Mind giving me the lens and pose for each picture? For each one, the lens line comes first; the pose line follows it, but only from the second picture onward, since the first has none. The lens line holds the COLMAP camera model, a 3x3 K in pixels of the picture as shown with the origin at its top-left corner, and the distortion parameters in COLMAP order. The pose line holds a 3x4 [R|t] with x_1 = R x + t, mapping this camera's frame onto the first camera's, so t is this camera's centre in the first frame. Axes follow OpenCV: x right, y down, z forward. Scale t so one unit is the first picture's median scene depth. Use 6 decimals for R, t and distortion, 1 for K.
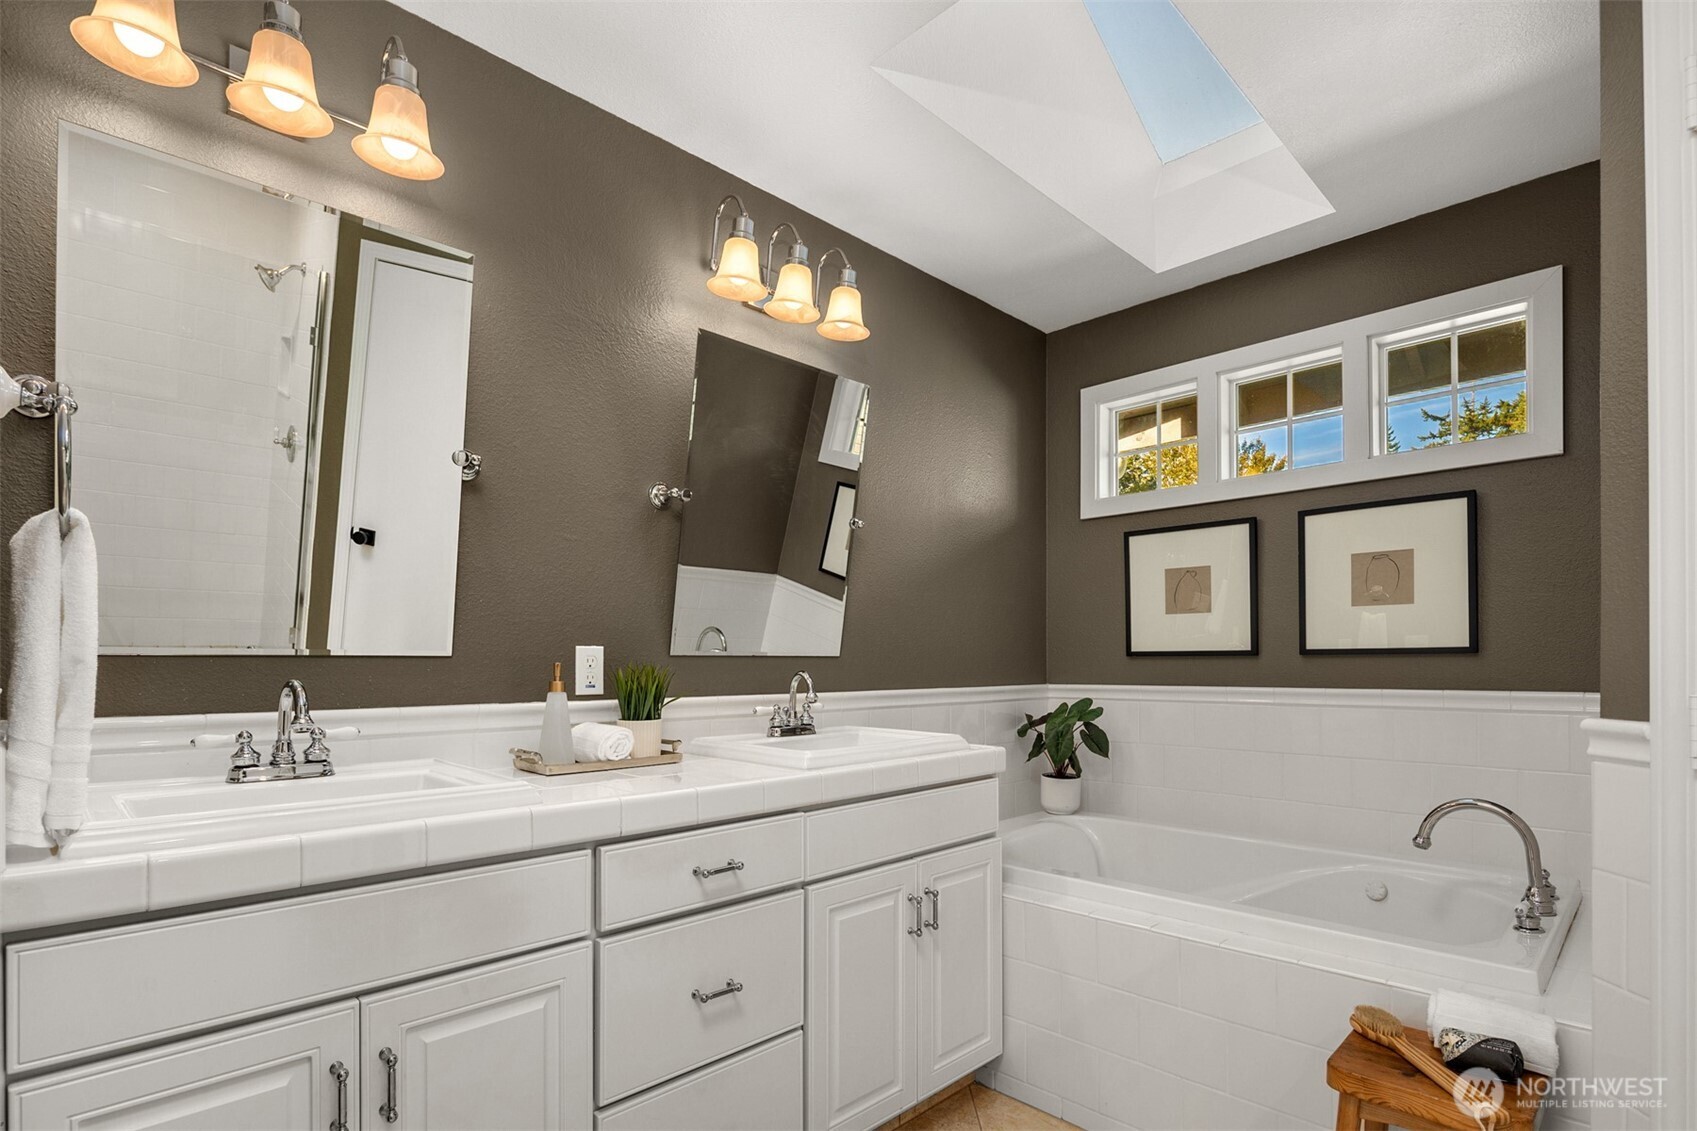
lens RADIAL K [[839.4, 0, 852.2], [0, 839.4, 656.3], [0, 0, 1]] dist [0.004462, 0.000260]
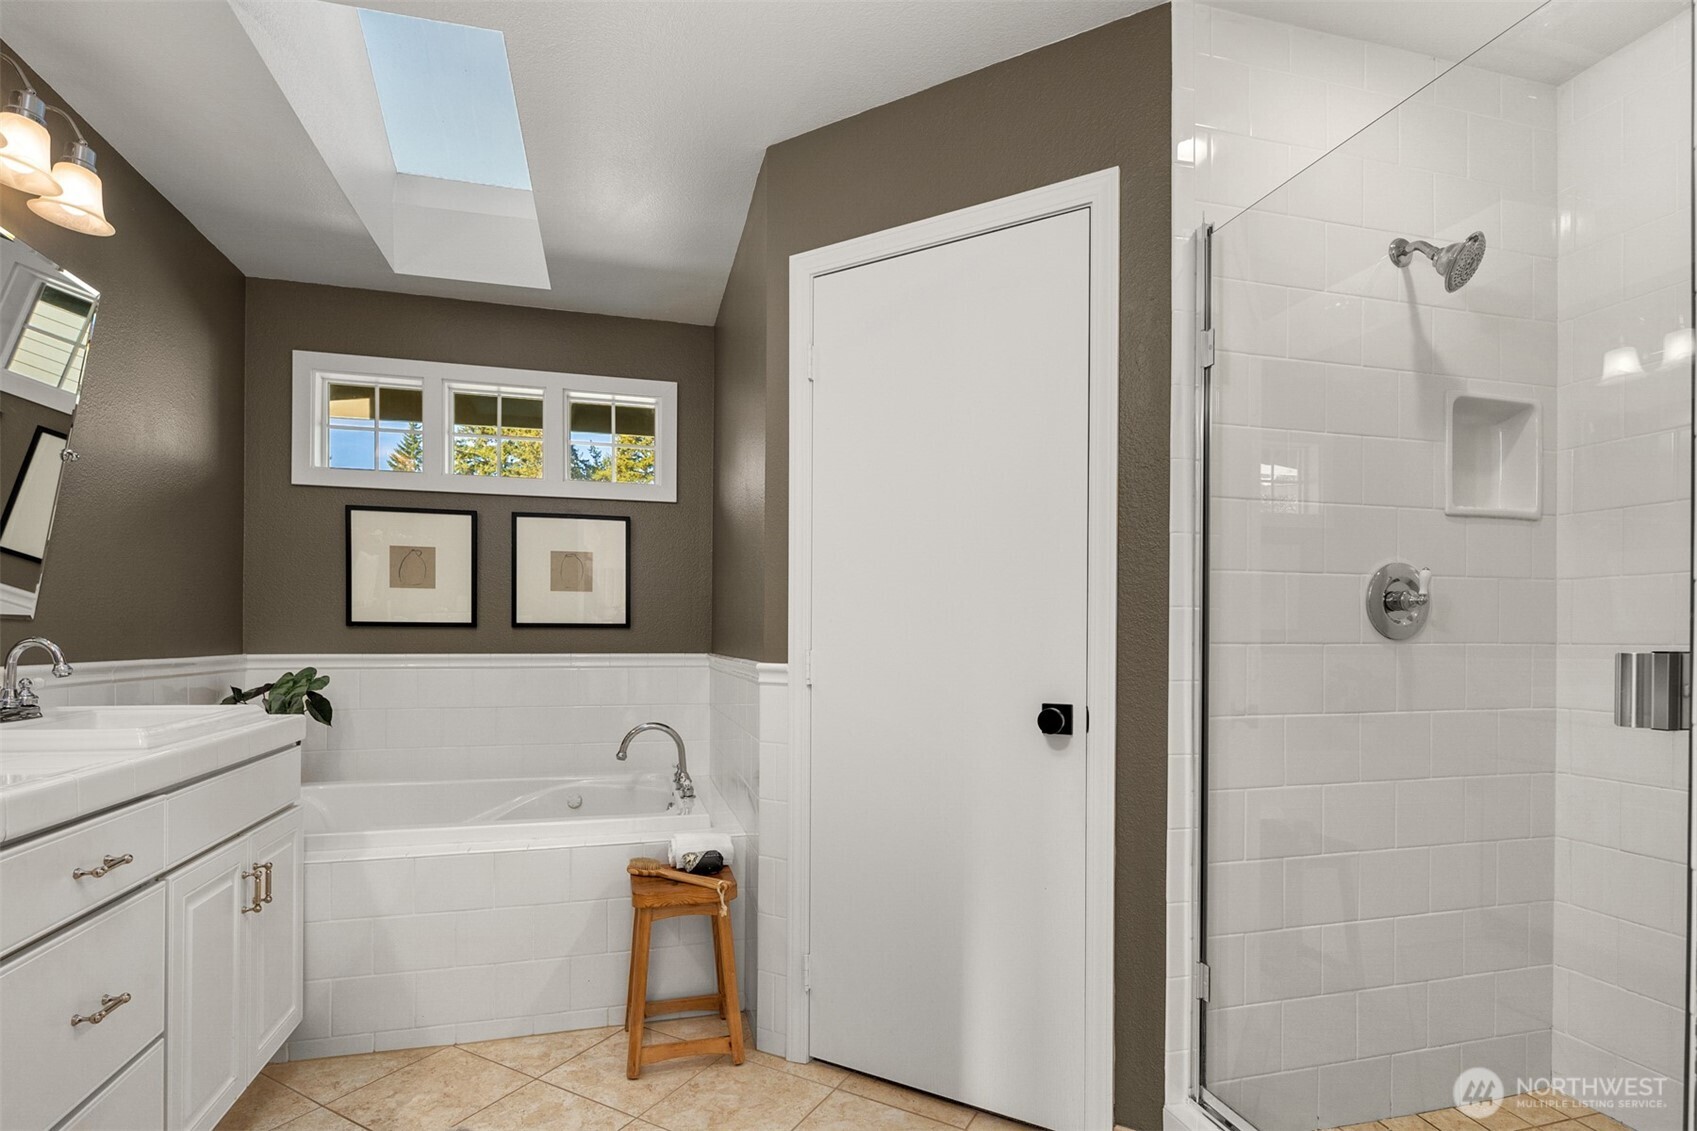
lens RADIAL K [[820.0, 0, 850.0], [0, 820.0, 635.6], [0, 0, 1]] dist [0.002728, 0.000228]
pose [[0.493374, 0.007189, 0.869788, -0.323417], [-0.013238, 0.999912, -0.000755, 0.005913], [-0.869717, -0.011142, 0.493426, -0.043465]]
